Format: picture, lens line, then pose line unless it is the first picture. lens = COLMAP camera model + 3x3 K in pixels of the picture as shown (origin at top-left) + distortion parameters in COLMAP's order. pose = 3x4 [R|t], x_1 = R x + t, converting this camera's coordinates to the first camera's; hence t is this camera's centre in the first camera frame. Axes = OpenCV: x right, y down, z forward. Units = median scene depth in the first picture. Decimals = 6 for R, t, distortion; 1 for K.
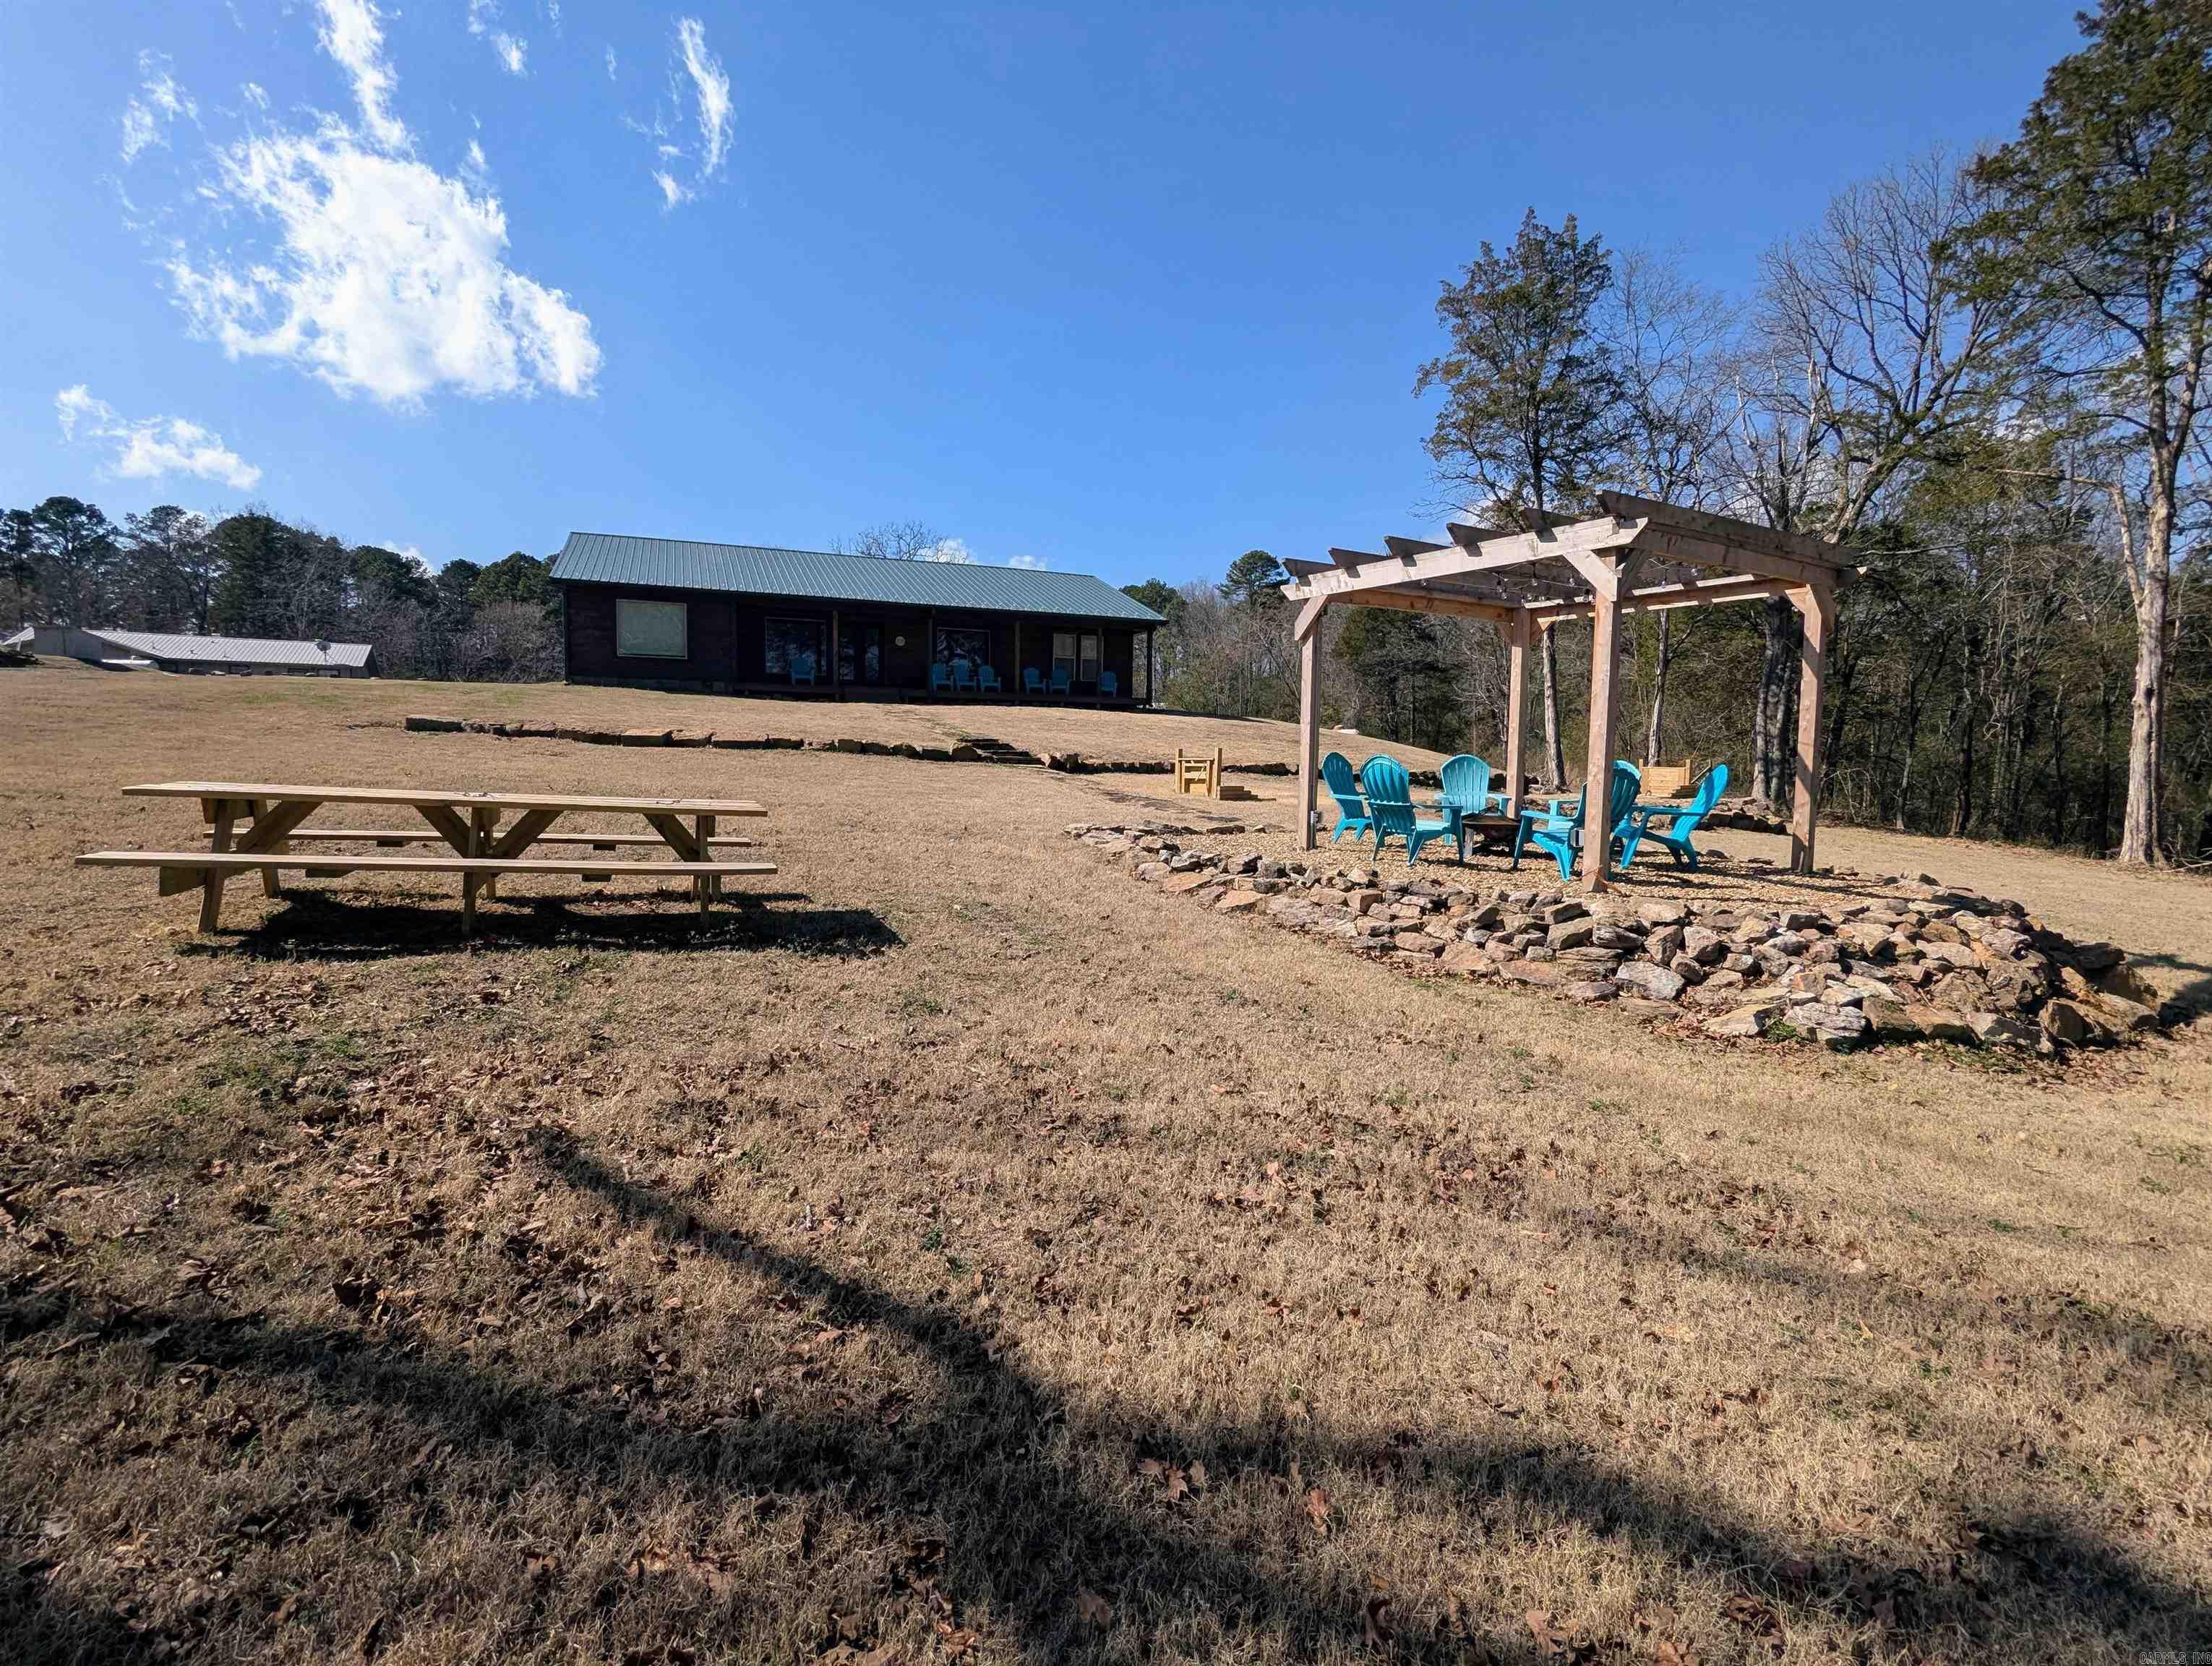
lens RADIAL K [[1054.7, 0, 1105.7], [0, 1054.7, 832.3], [0, 0, 1]] dist [-0.002649, 0.002008]
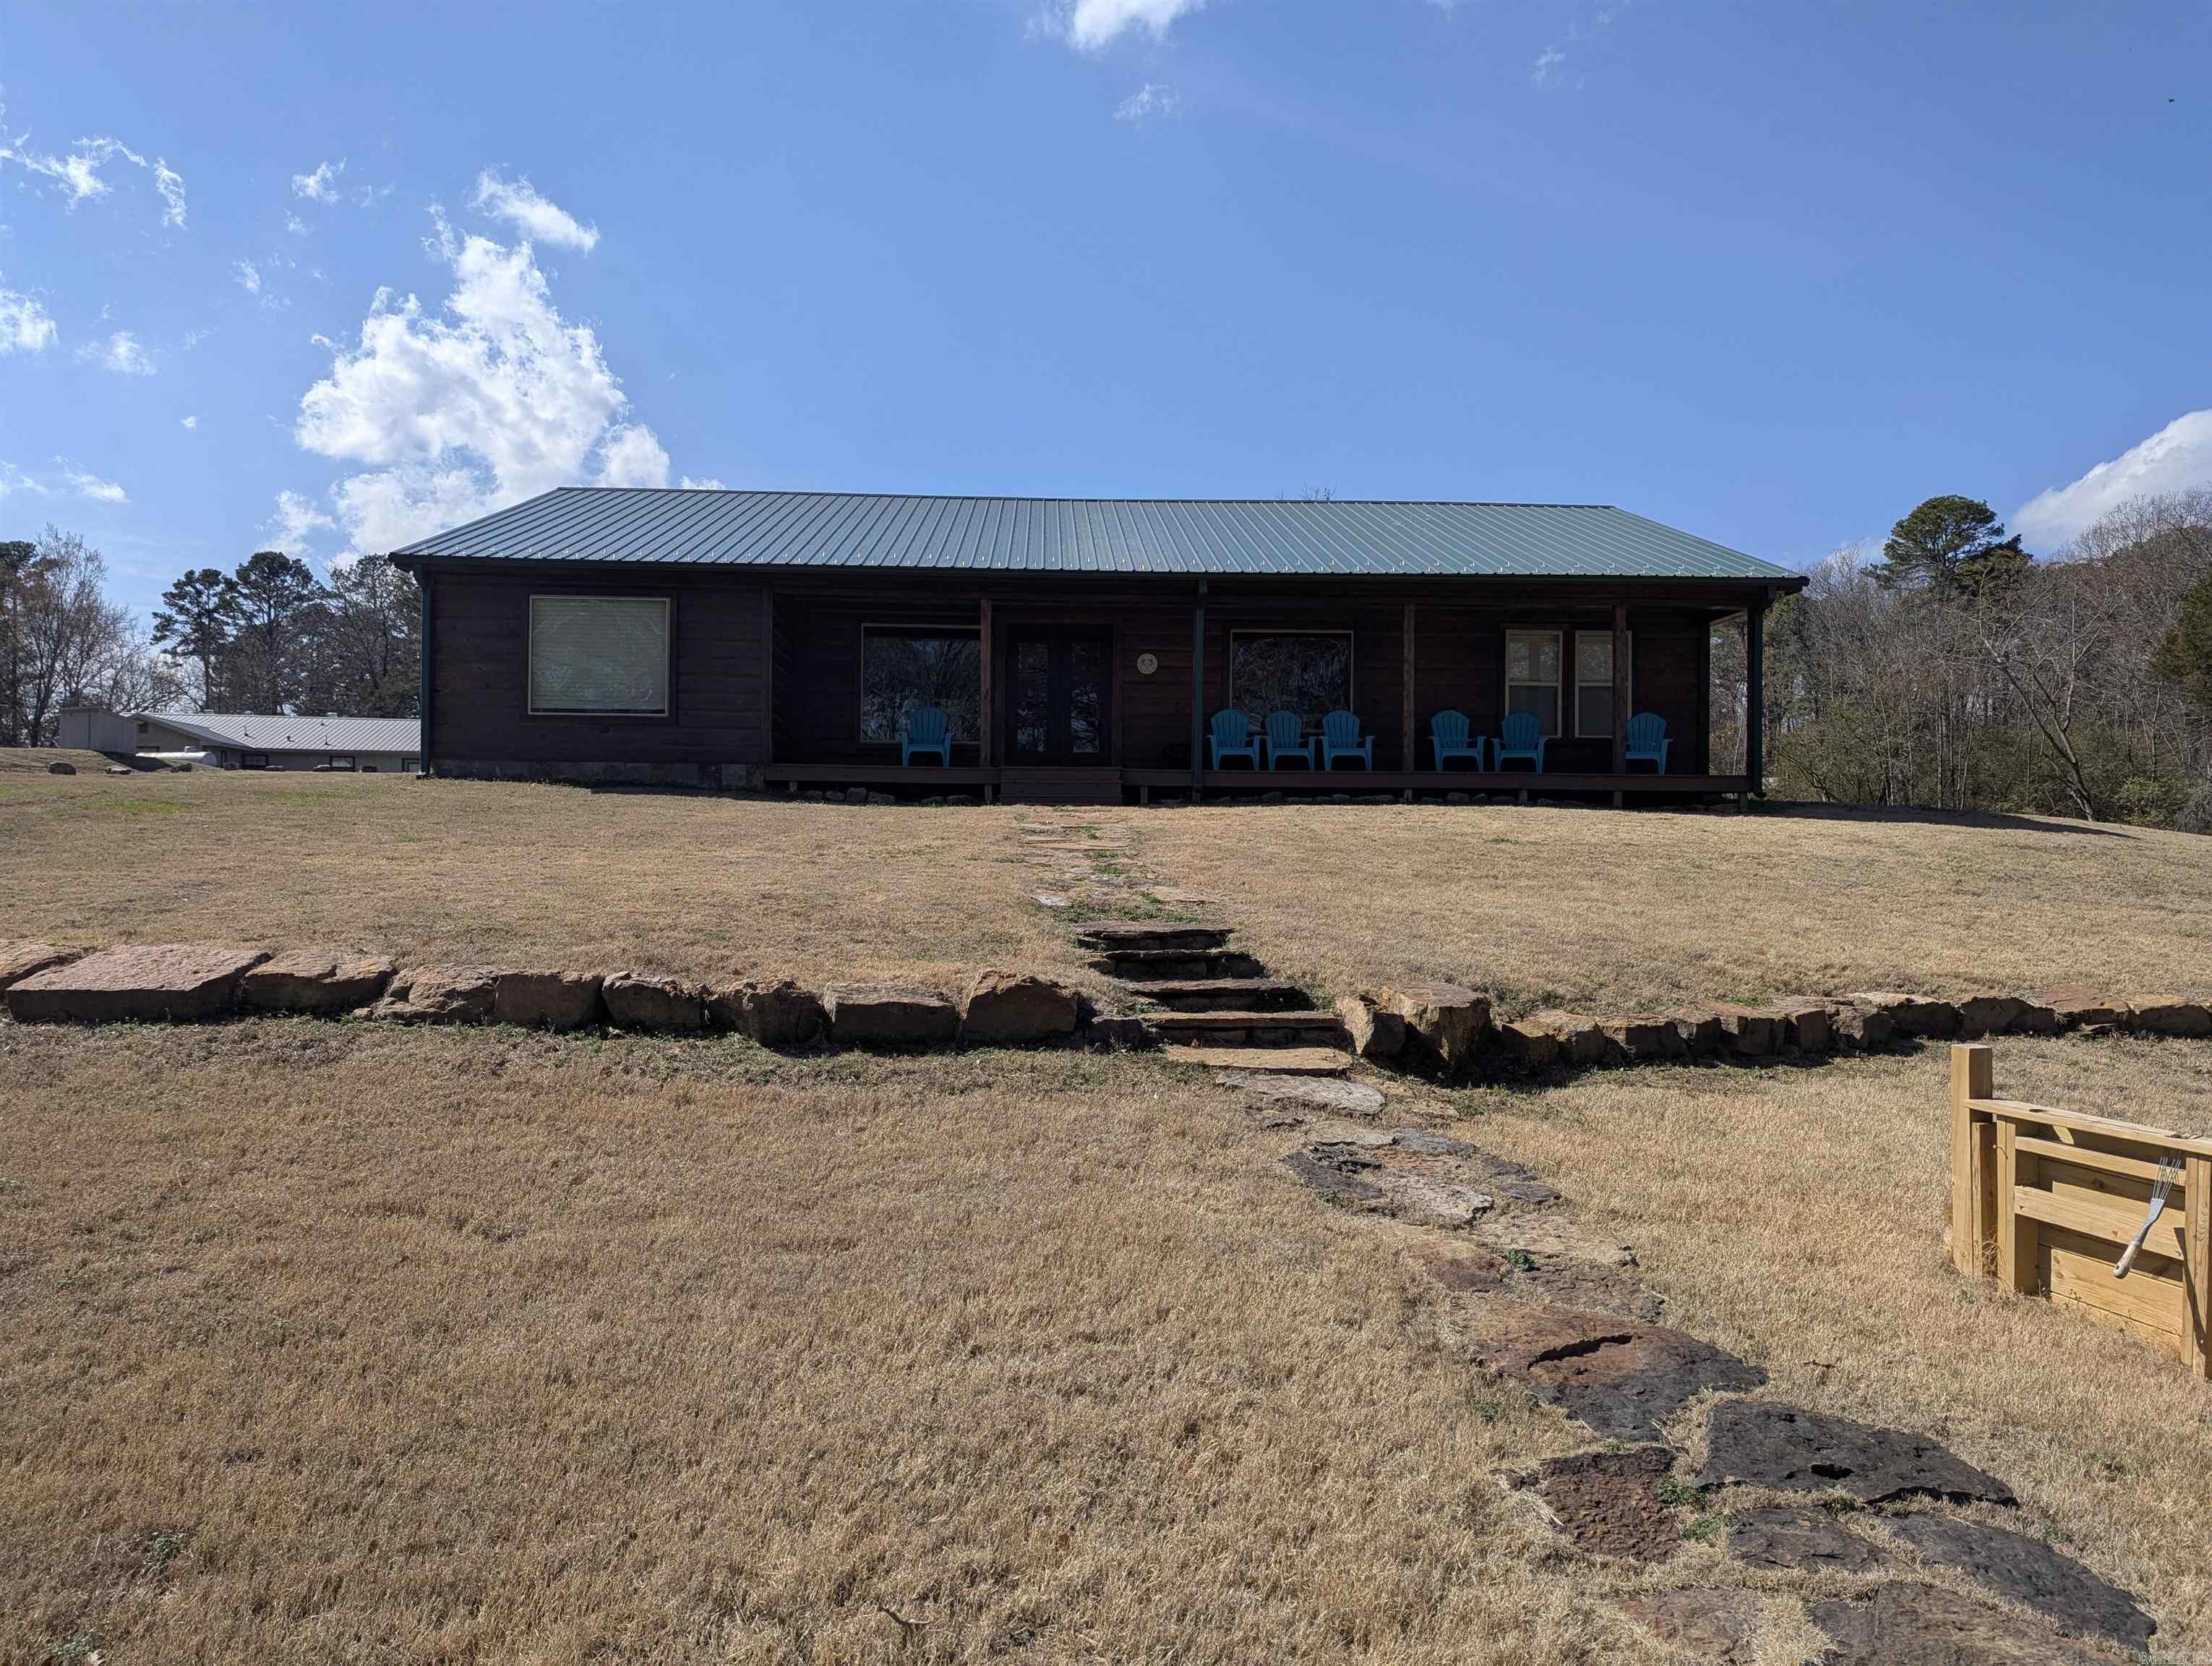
lens RADIAL K [[1566.0, 0, 1107.7], [0, 1566.0, 837.2], [0, 0, 1]] dist [-0.003640, -0.007409]
pose [[0.942322, -0.009139, -0.334582, 0.009133], [-0.020429, 0.996193, -0.084747, -0.050796], [0.334082, 0.086694, 0.938548, 0.375087]]
